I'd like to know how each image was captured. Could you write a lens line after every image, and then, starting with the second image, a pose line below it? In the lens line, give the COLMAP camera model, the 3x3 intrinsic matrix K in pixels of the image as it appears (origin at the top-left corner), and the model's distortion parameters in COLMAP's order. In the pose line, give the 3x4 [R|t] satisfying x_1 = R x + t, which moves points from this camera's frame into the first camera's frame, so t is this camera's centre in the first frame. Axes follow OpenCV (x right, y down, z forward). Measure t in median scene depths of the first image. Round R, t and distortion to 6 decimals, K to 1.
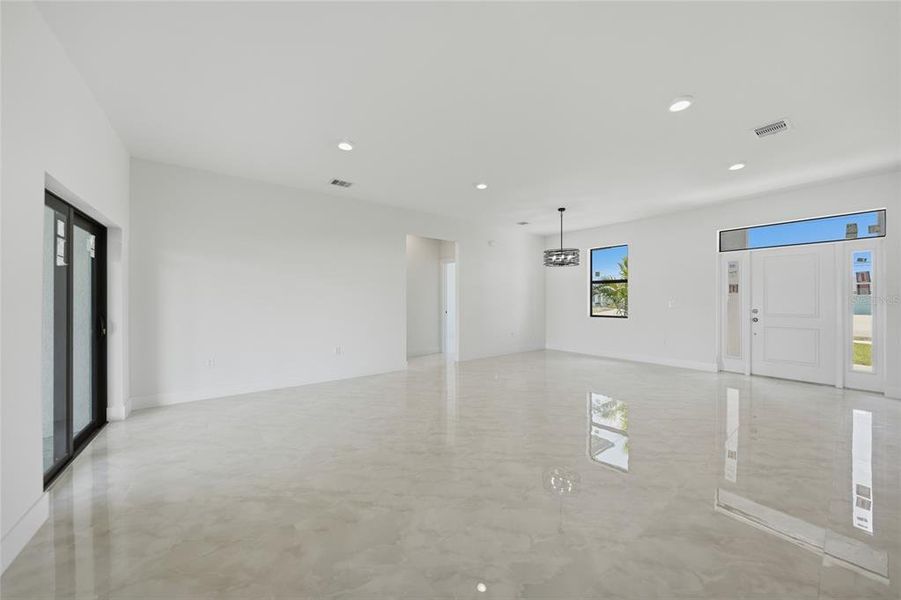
lens RADIAL K [[317.8, 0, 450.6], [0, 317.8, 297.1], [0, 0, 1]] dist [-0.029598, 0.006804]
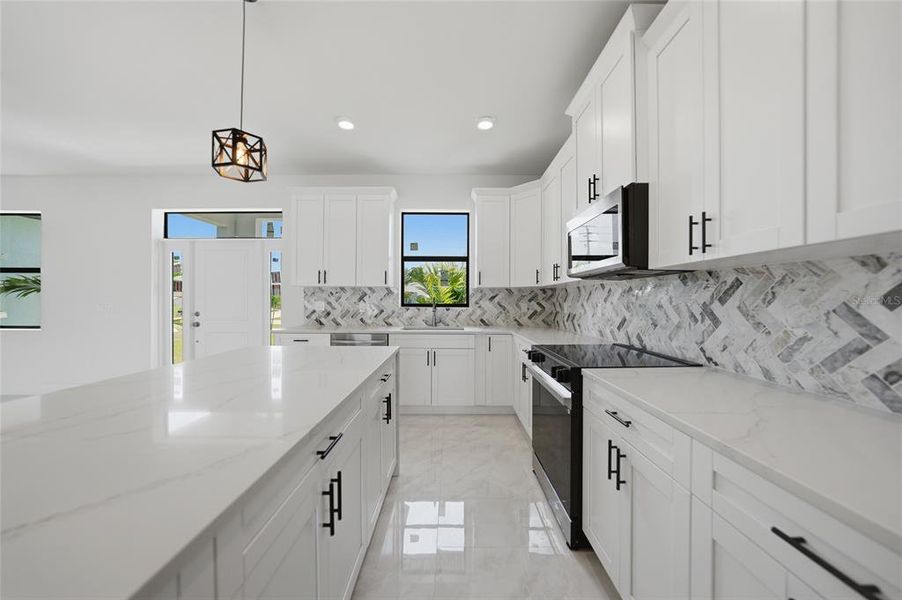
lens RADIAL K [[315.1, 0, 451.0], [0, 315.1, 300.0], [0, 0, 1]] dist [-0.030814, 0.006466]
pose [[0.595307, 0.003005, 0.803493, 0.668902], [-0.009570, 0.999949, 0.003350, -0.001323], [-0.803441, -0.009684, 0.595305, -0.033666]]
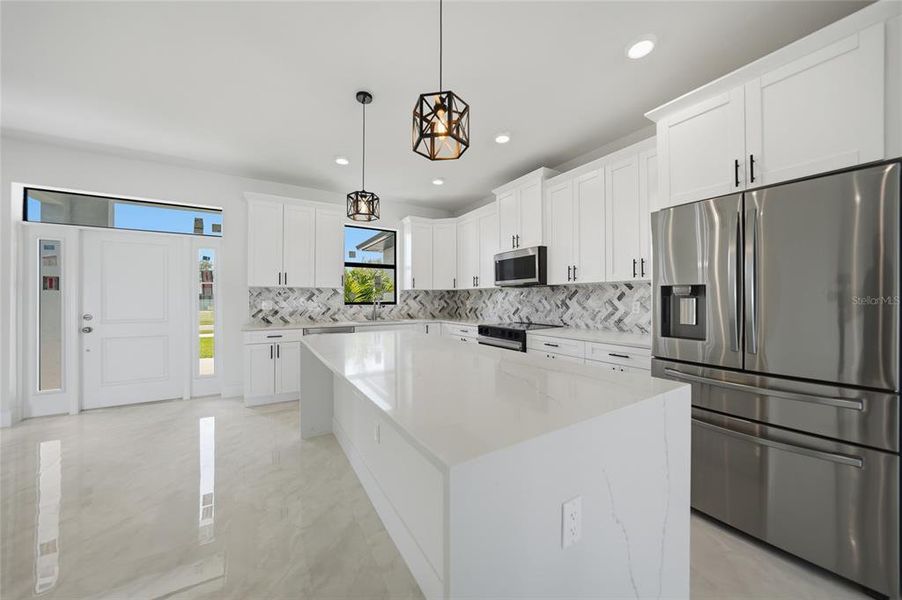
lens RADIAL K [[313.6, 0, 451.2], [0, 313.6, 298.6], [0, 0, 1]] dist [-0.027152, 0.006073]
pose [[0.087441, 0.002711, 0.996166, 0.350535], [-0.005576, 0.999982, -0.002232, 0.000717], [-0.996154, -0.005359, 0.087455, 0.128255]]
